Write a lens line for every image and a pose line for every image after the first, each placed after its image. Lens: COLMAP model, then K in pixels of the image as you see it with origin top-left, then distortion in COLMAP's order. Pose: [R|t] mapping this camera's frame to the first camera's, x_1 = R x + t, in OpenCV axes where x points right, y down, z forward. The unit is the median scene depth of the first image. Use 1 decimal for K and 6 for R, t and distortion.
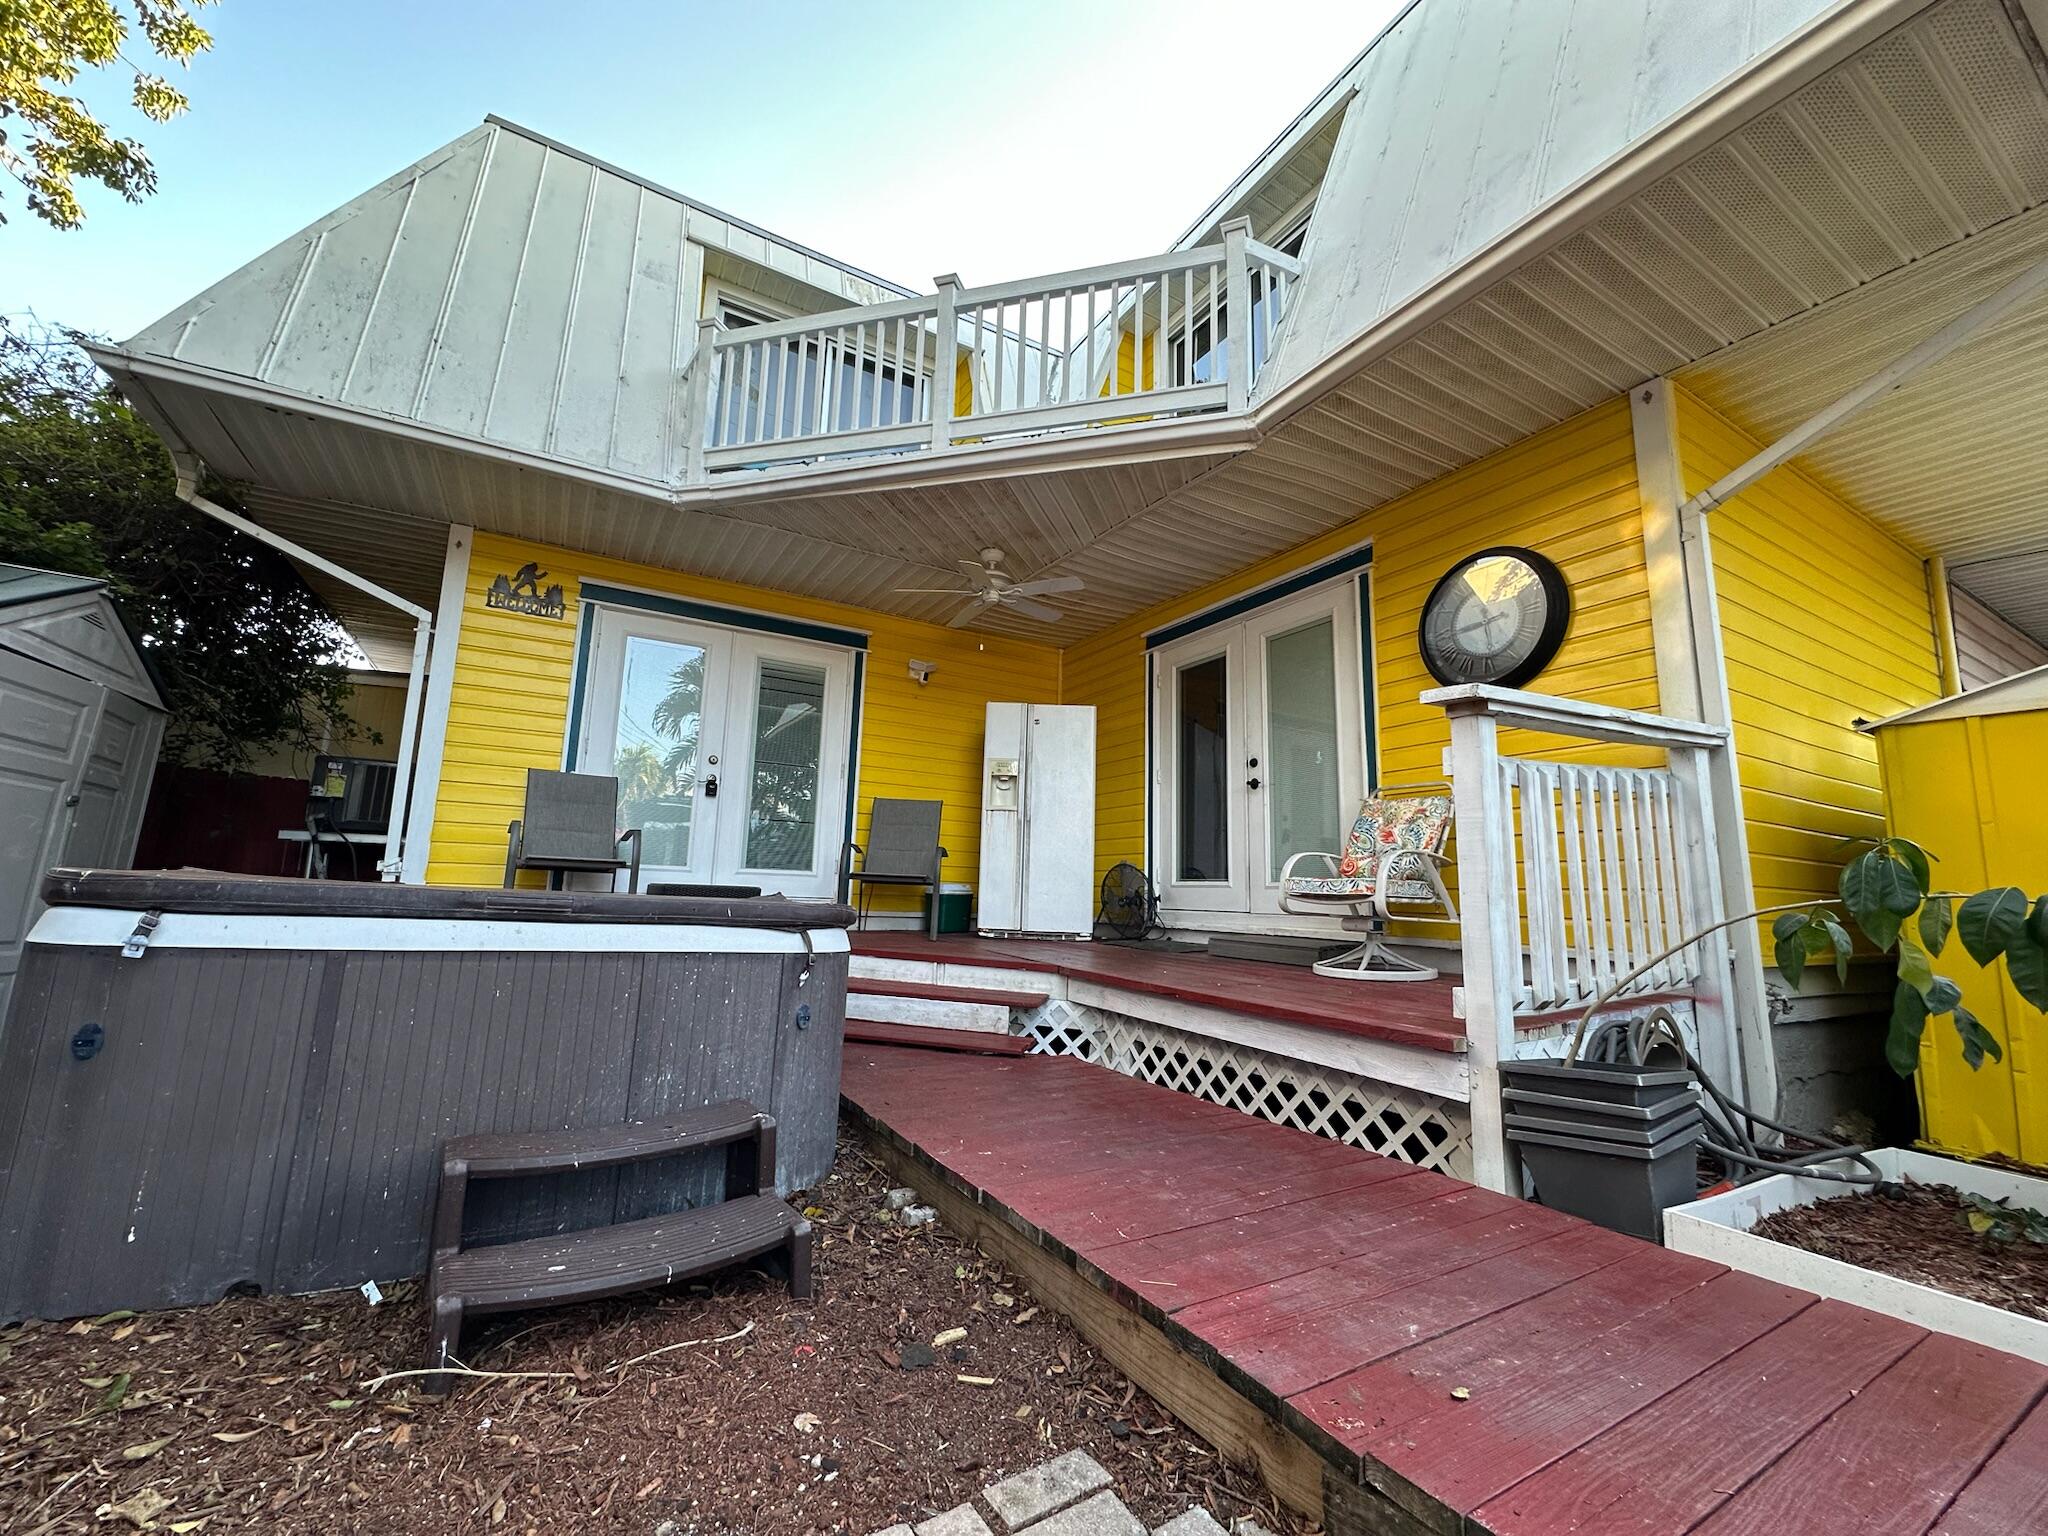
lens RADIAL K [[819.2, 0, 1024.1], [0, 819.2, 770.3], [0, 0, 1]] dist [-0.002836, 0.000845]
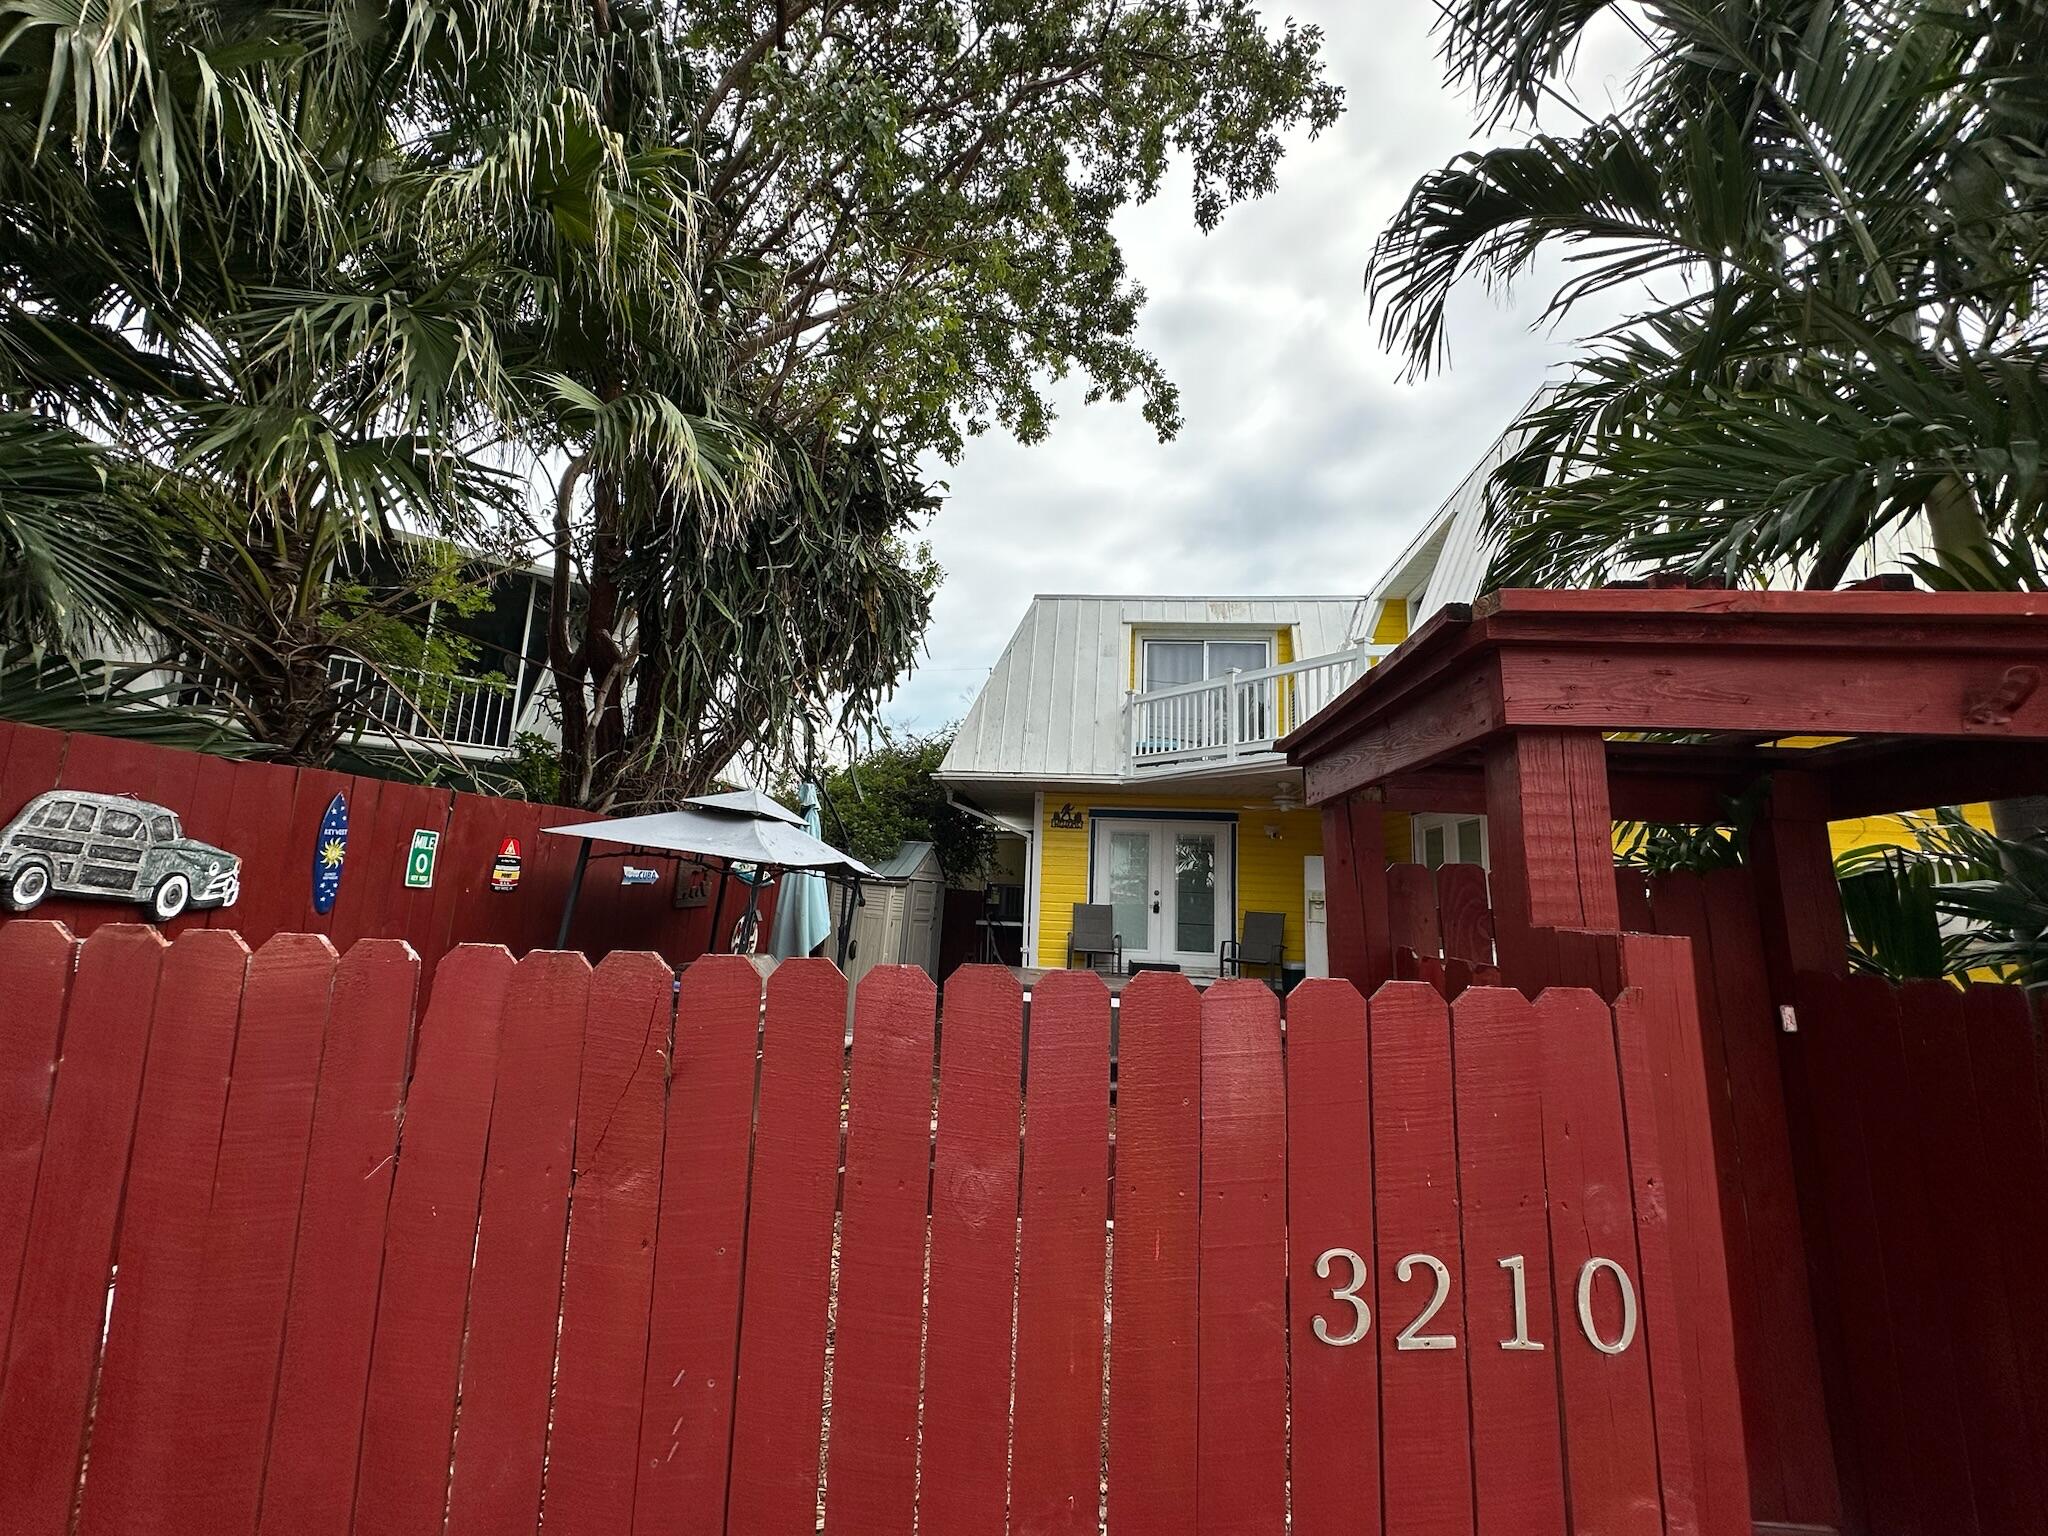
lens RADIAL K [[812.7, 0, 1024.0], [0, 812.7, 768.0], [0, 0, 1]] dist [-0.001579, 0.000126]
pose [[0.811744, -0.088811, -0.577221, 0.539655], [0.072226, 0.996048, -0.051680, -0.252542], [0.579530, 0.000260, 0.814951, -0.794692]]
